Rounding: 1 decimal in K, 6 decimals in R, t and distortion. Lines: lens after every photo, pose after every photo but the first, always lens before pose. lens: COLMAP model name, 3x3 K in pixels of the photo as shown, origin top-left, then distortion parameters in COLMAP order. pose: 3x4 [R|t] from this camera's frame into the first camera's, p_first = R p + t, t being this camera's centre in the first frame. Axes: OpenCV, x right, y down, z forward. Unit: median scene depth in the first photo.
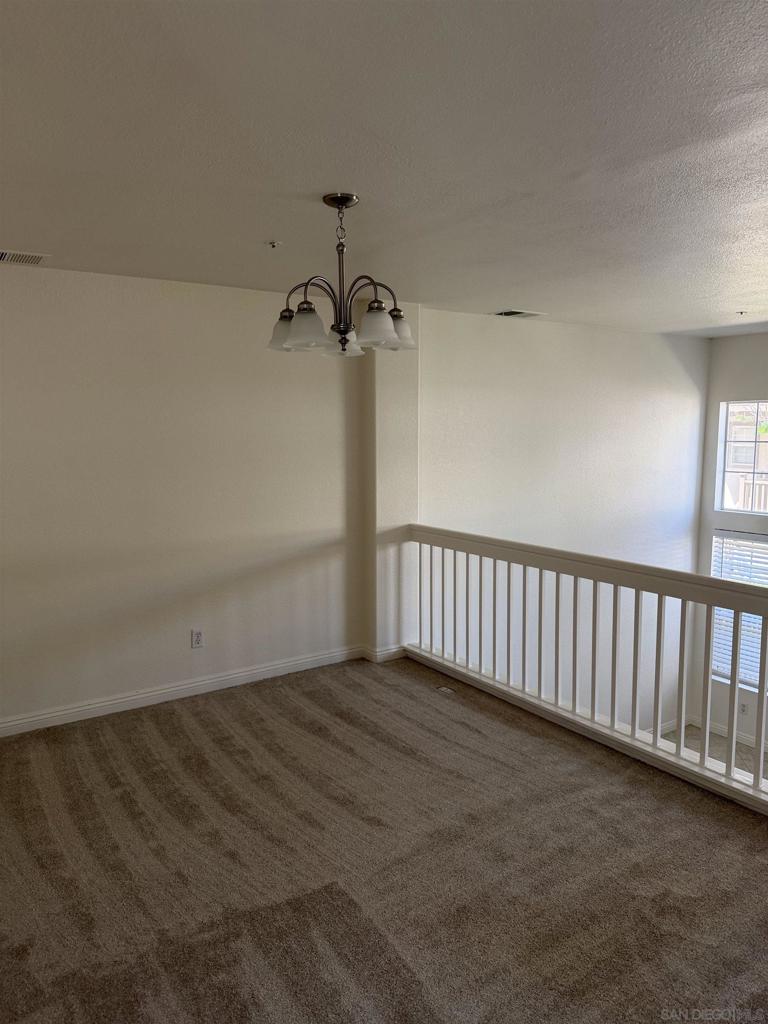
lens RADIAL K [[730.8, 0, 384.0], [0, 730.8, 512.0], [0, 0, 1]] dist [0.034085, -0.041341]
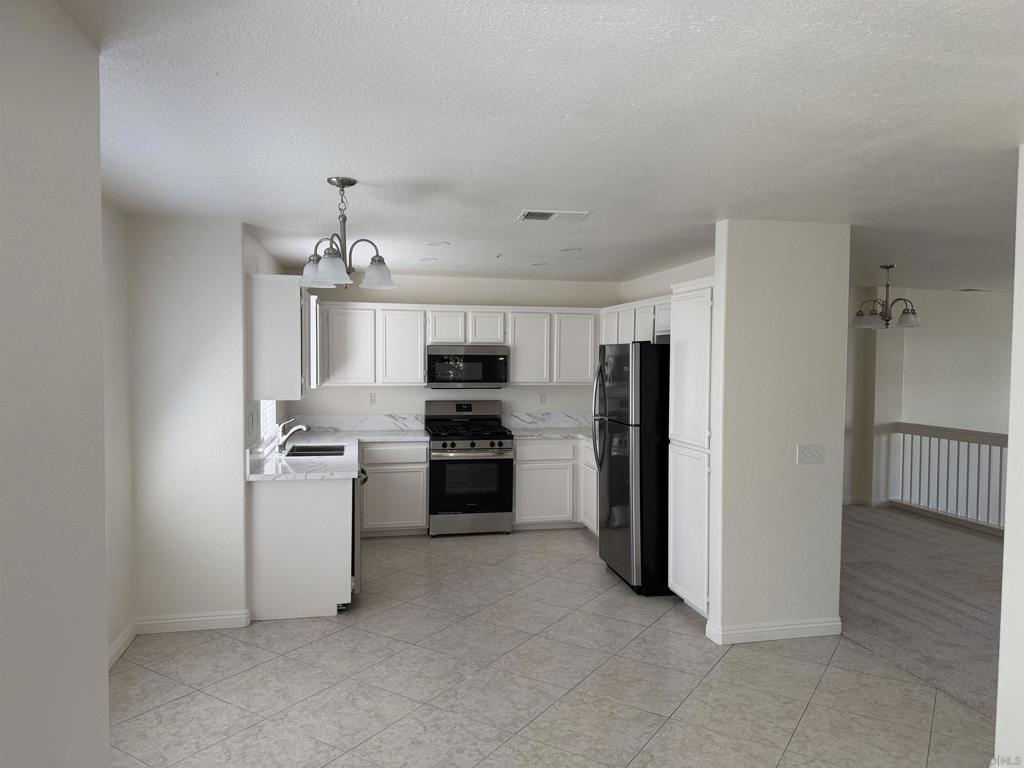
lens RADIAL K [[728.2, 0, 512.0], [0, 728.2, 384.0], [0, 0, 1]] dist [0.086372, -0.126281]
pose [[0.928492, 0.021665, -0.370720, -0.152313], [-0.054322, 0.995482, -0.077877, 0.107491], [0.367358, 0.092446, 0.925474, -0.840449]]
